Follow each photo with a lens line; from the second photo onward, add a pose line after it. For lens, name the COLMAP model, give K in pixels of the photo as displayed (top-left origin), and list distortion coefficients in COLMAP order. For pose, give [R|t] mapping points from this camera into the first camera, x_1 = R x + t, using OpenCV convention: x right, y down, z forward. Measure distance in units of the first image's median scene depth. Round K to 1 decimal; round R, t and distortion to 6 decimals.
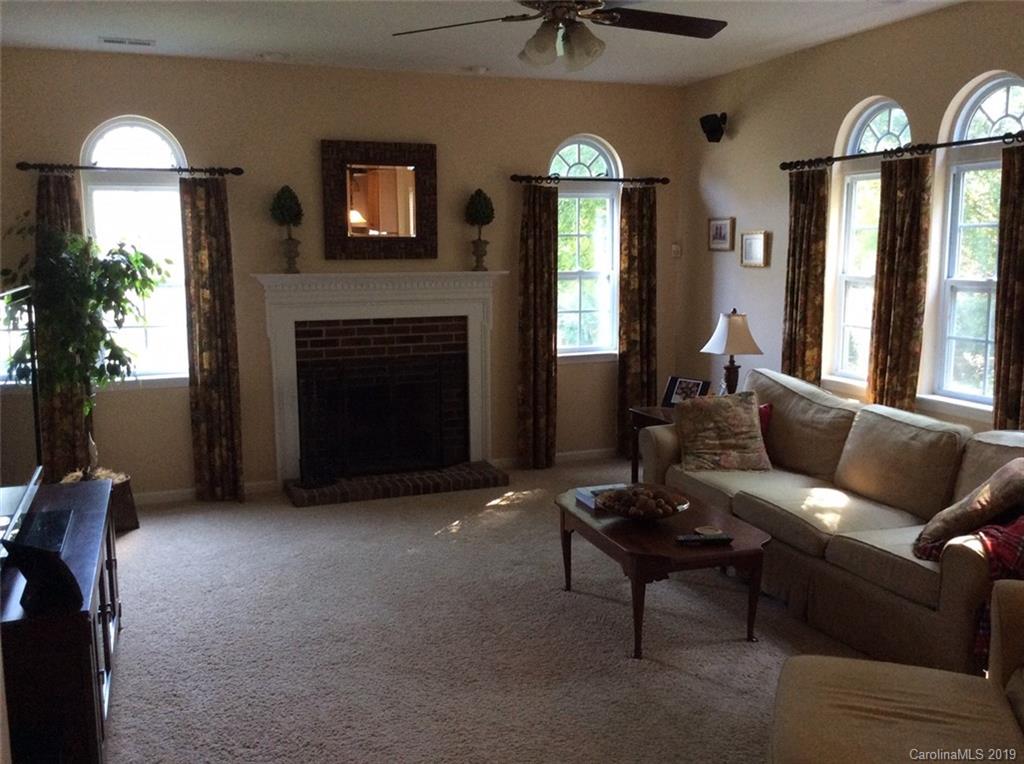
lens RADIAL K [[955.7, 0, 520.7], [0, 955.7, 391.2], [0, 0, 1]] dist [0.060731, 0.000000]
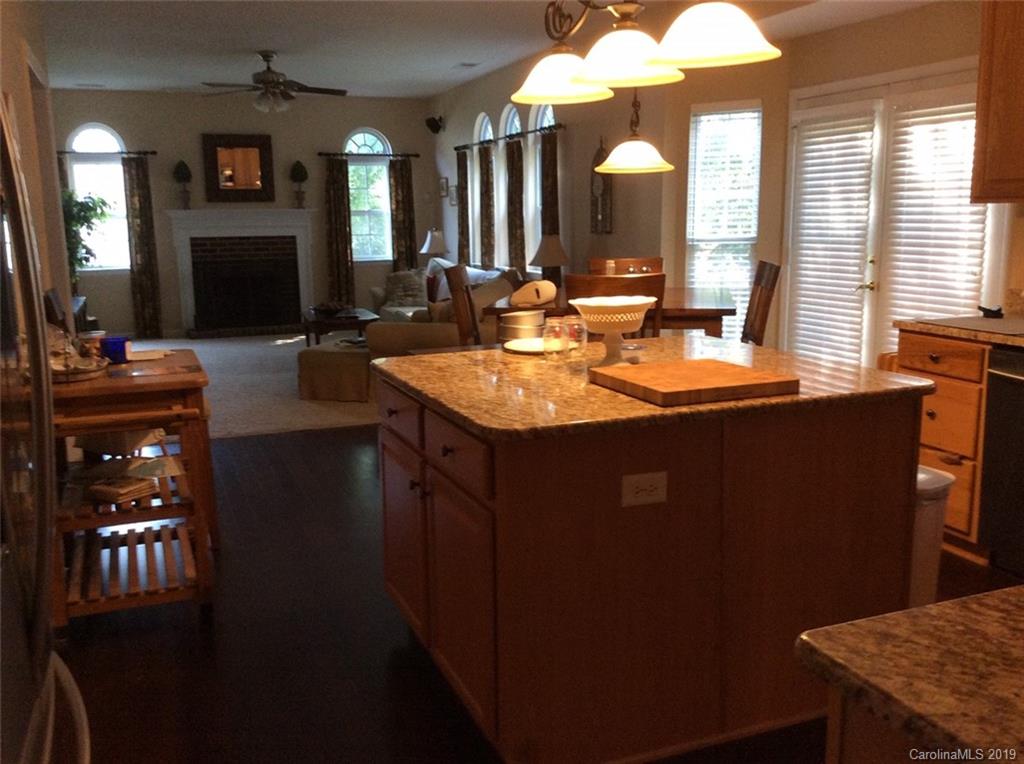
lens RADIAL K [[955.7, 0, 503.4], [0, 955.7, 378.0], [0, 0, 1]] dist [0.060731, 0.000000]
pose [[0.999939, -0.010974, -0.001182, 0.341448], [0.010998, 0.999670, 0.023194, 0.151182], [0.000927, -0.023206, 0.999730, -0.780289]]
